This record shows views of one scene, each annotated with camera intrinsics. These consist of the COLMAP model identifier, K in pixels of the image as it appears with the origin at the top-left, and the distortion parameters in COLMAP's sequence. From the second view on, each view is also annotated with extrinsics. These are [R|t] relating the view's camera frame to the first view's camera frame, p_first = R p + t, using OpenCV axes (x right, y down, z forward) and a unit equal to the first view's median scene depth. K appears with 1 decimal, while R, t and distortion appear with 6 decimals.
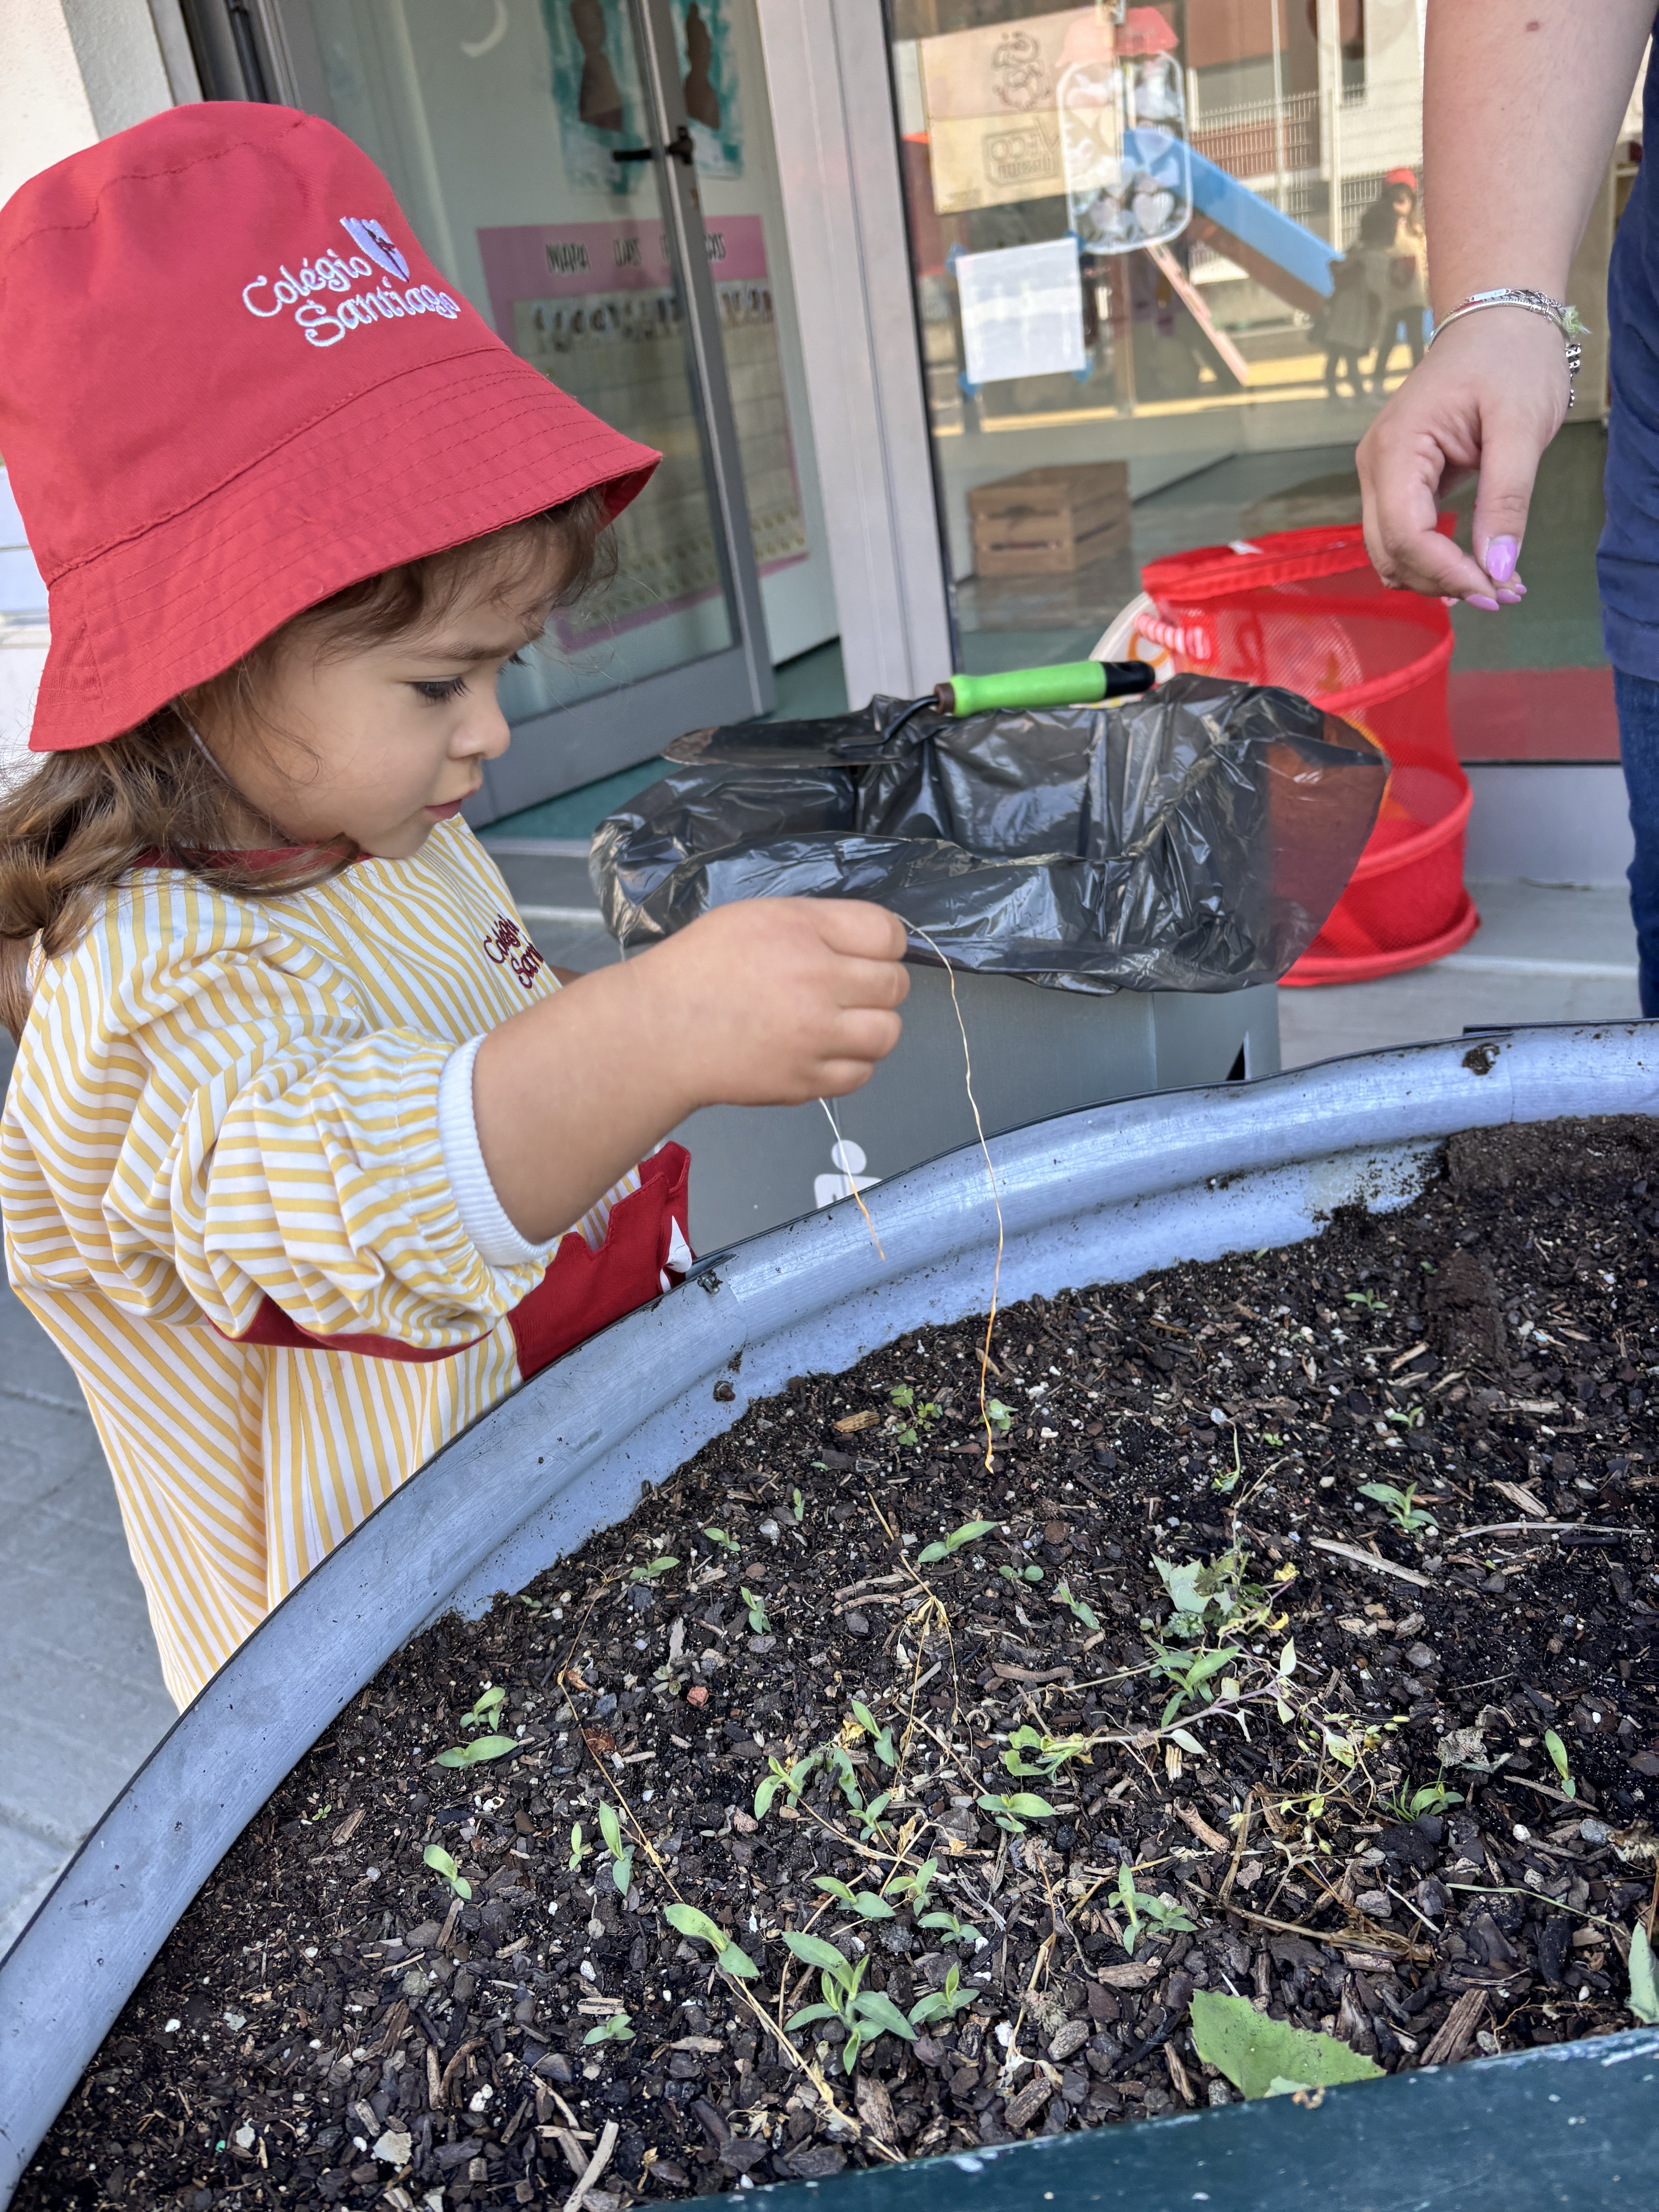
lens RADIAL K [[1746.4, 0, 835.3], [0, 1746.4, 1053.3], [0, 0, 1]] dist [0.055789, -0.049162]
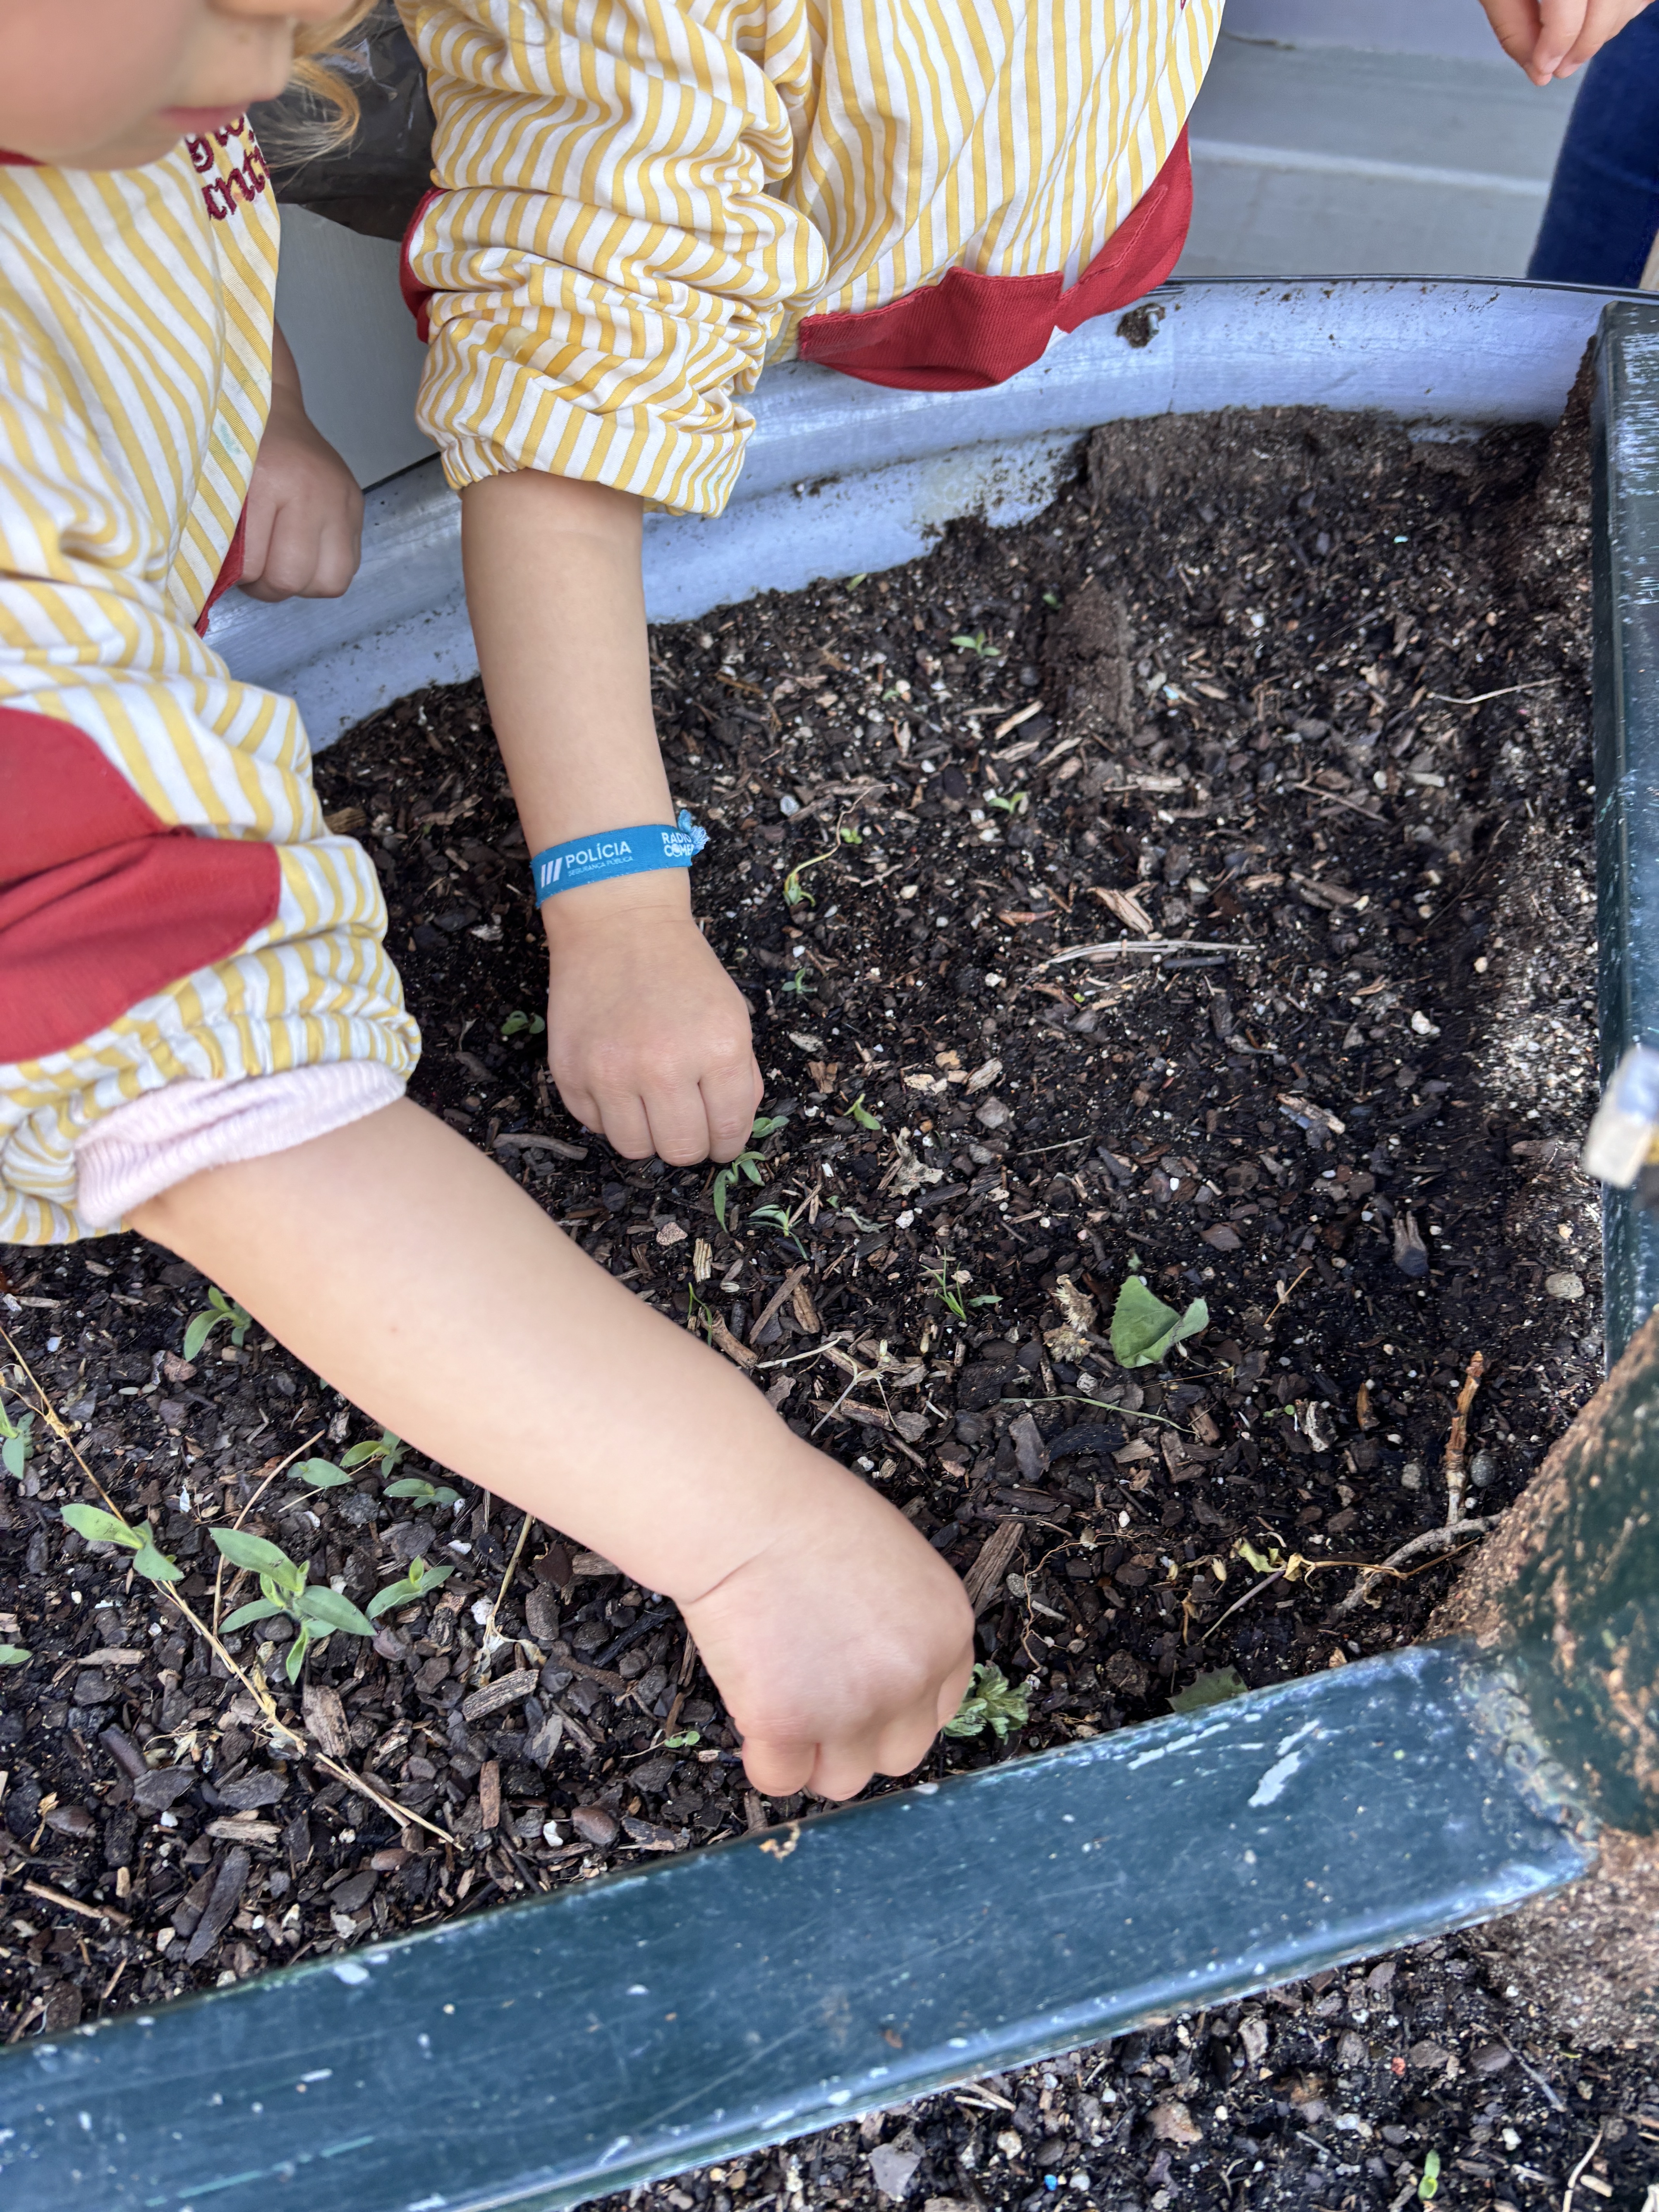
lens RADIAL K [[1720.4, 0, 835.3], [0, 1720.4, 1110.3], [0, 0, 1]] dist [0.017169, -0.005306]
pose [[0.981593, -0.062974, 0.180305, 0.102455], [-0.027075, 0.888655, 0.457776, -0.042283], [-0.189057, -0.454232, 0.870592, 0.276791]]
